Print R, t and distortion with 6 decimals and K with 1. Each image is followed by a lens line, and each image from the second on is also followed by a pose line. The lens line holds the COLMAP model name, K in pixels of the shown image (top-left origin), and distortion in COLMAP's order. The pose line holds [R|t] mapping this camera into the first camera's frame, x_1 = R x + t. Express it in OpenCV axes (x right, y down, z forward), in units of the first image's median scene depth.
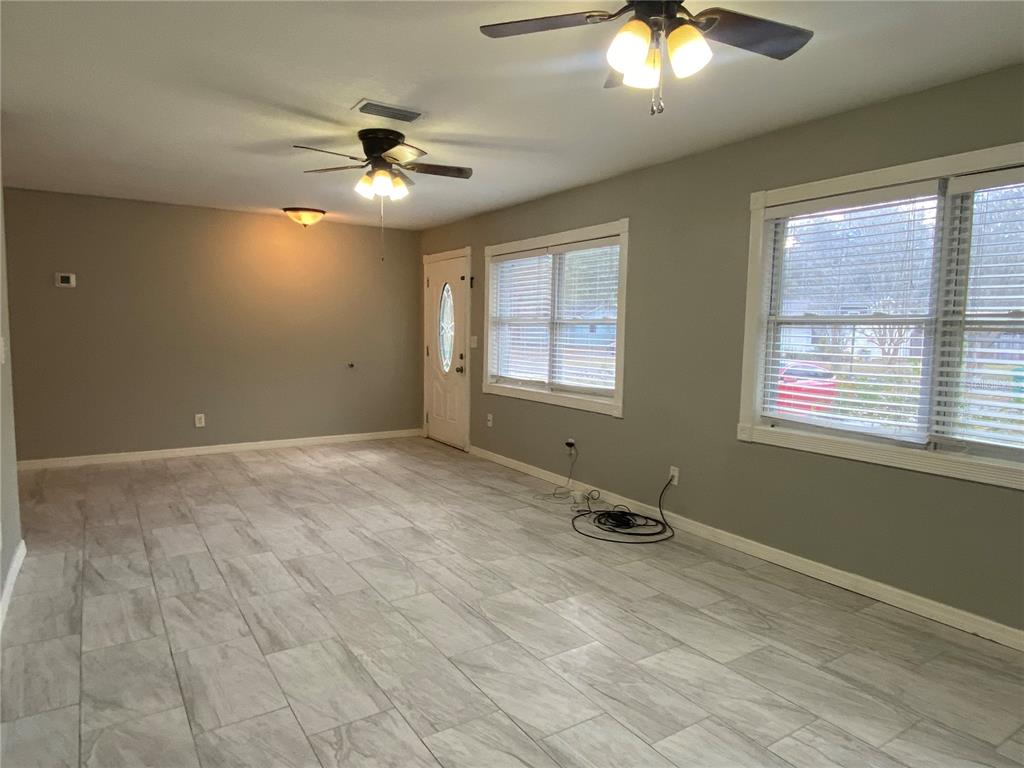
lens RADIAL K [[636.2, 0, 518.2], [0, 636.2, 385.9], [0, 0, 1]] dist [0.043029, -0.041221]
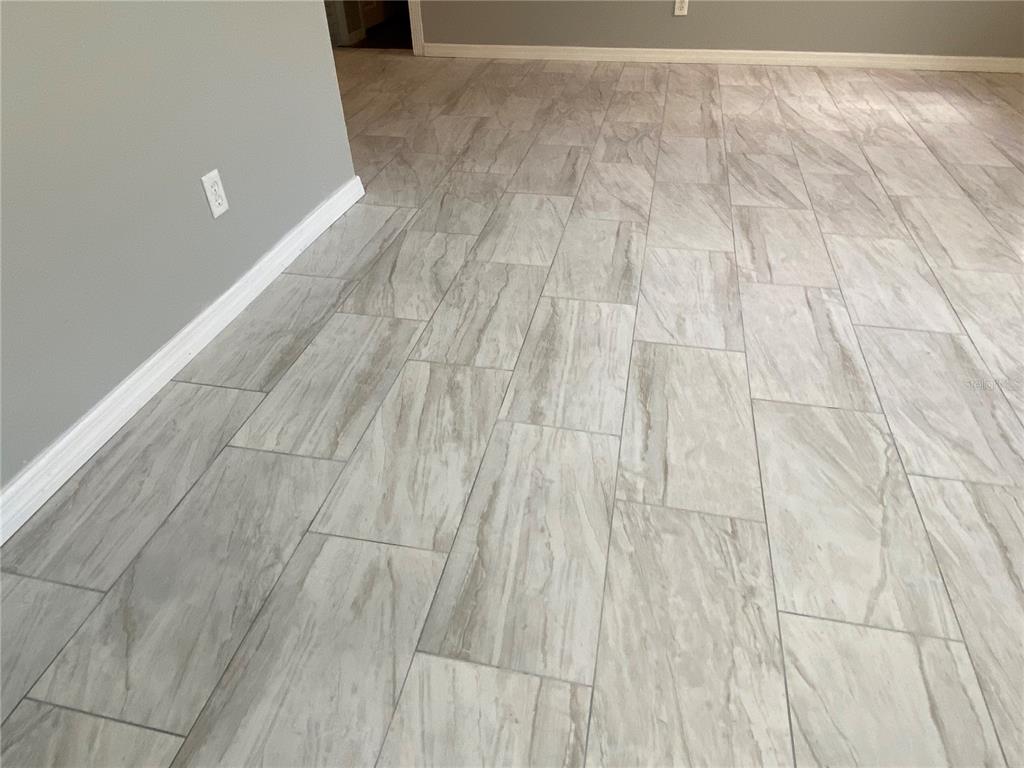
lens RADIAL K [[636.2, 0, 510.2], [0, 636.2, 384.7], [0, 0, 1]] dist [0.043029, -0.041221]
pose [[0.694105, 0.424227, -0.581593, -0.117012], [-0.032989, 0.825805, 0.562990, 0.018053], [0.719118, -0.371588, 0.587190, 0.564184]]
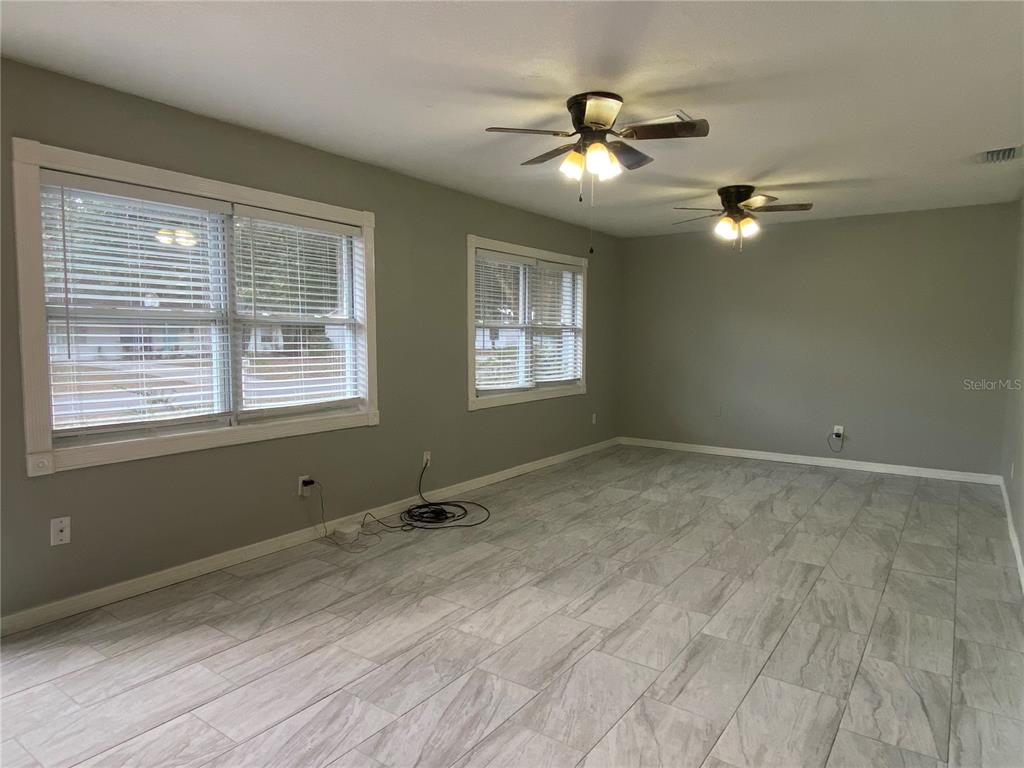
lens RADIAL K [[636.2, 0, 508.1], [0, 636.2, 380.4], [0, 0, 1]] dist [0.043029, -0.041221]
pose [[-0.357201, -0.087730, 0.929898, -0.935918], [0.073795, 0.989816, 0.121729, -0.138069], [-0.931108, 0.112104, -0.347089, 1.373971]]
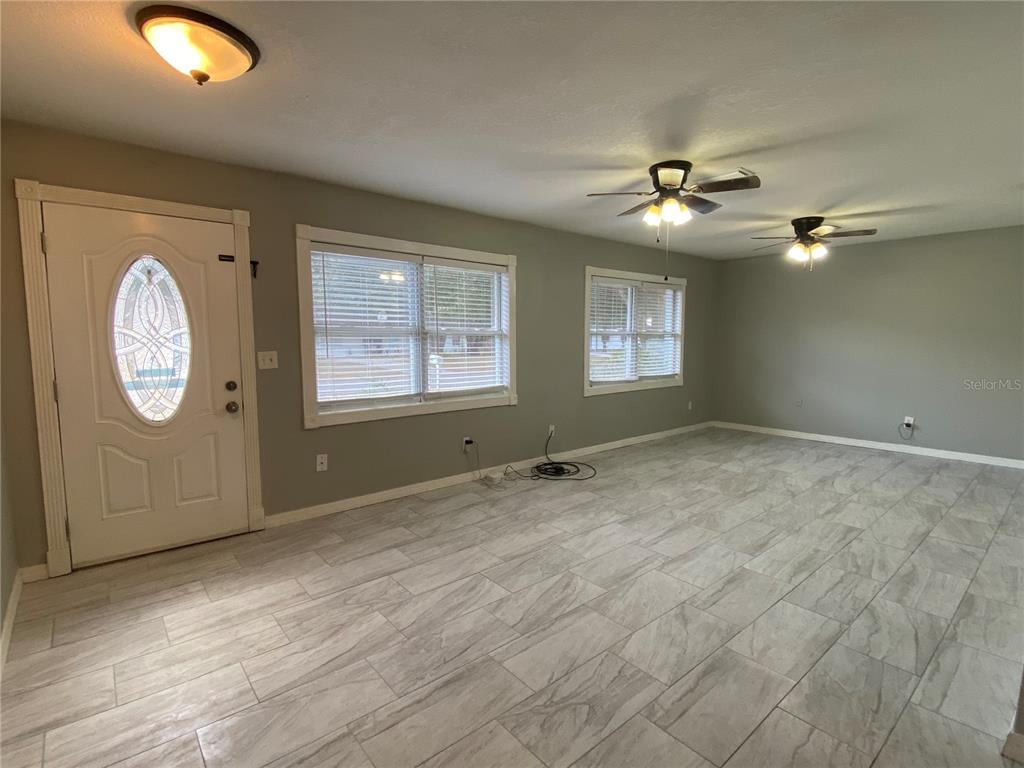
lens RADIAL K [[489.6, 0, 507.4], [0, 489.6, 383.9], [0, 0, 1]] dist [0.009080, -0.015362]
pose [[-0.104975, -0.111760, 0.988175, -1.022818], [0.090574, 0.988461, 0.121414, -0.143585], [-0.990342, 0.102249, -0.093641, 1.340096]]
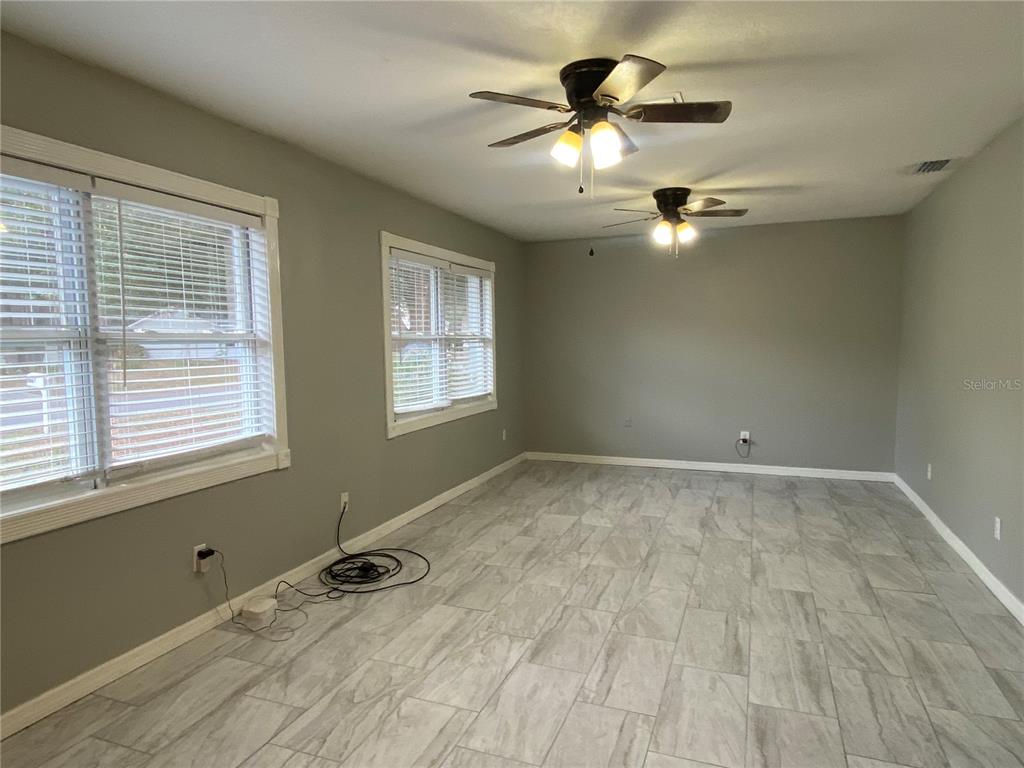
lens RADIAL K [[636.2, 0, 511.2], [0, 636.2, 385.4], [0, 0, 1]] dist [0.043029, -0.041221]
pose [[-0.577978, -0.074448, 0.812649, -0.713405], [0.072716, 0.987170, 0.142154, -0.158592], [-0.812806, 0.141255, -0.565149, 1.445190]]
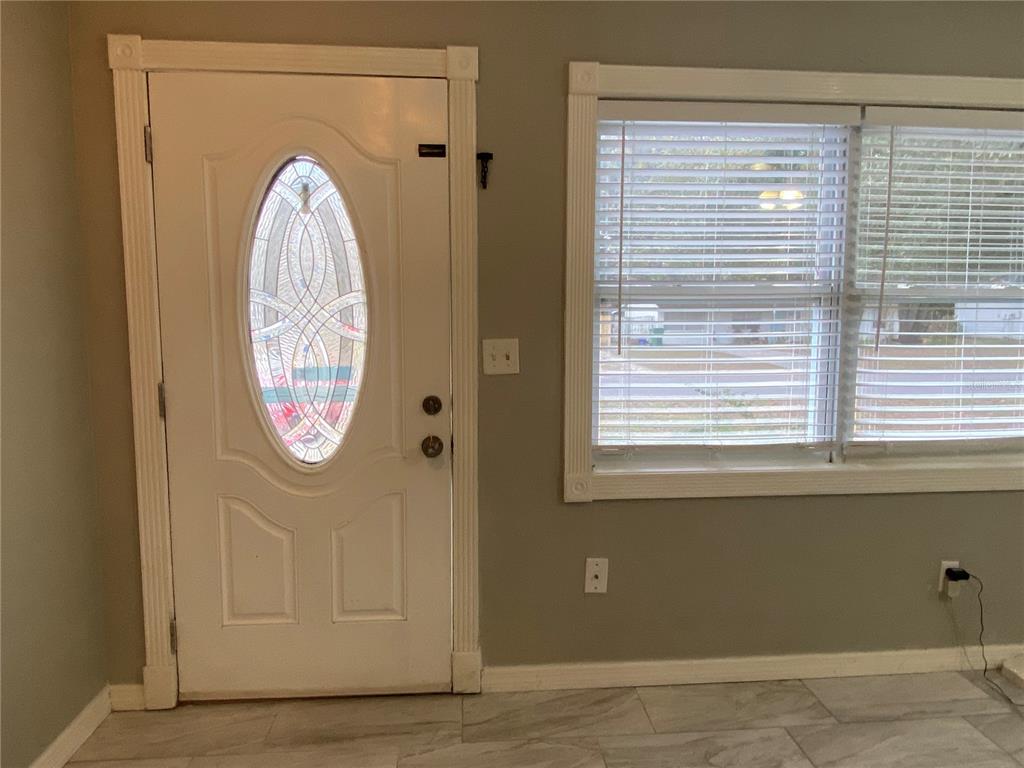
lens RADIAL K [[636.2, 0, 511.7], [0, 636.2, 381.9], [0, 0, 1]] dist [0.043029, -0.041221]
pose [[0.483157, -0.112544, 0.868270, -0.589069], [0.090919, 0.992792, 0.078091, -0.138280], [-0.870800, 0.041212, 0.489907, 1.396448]]
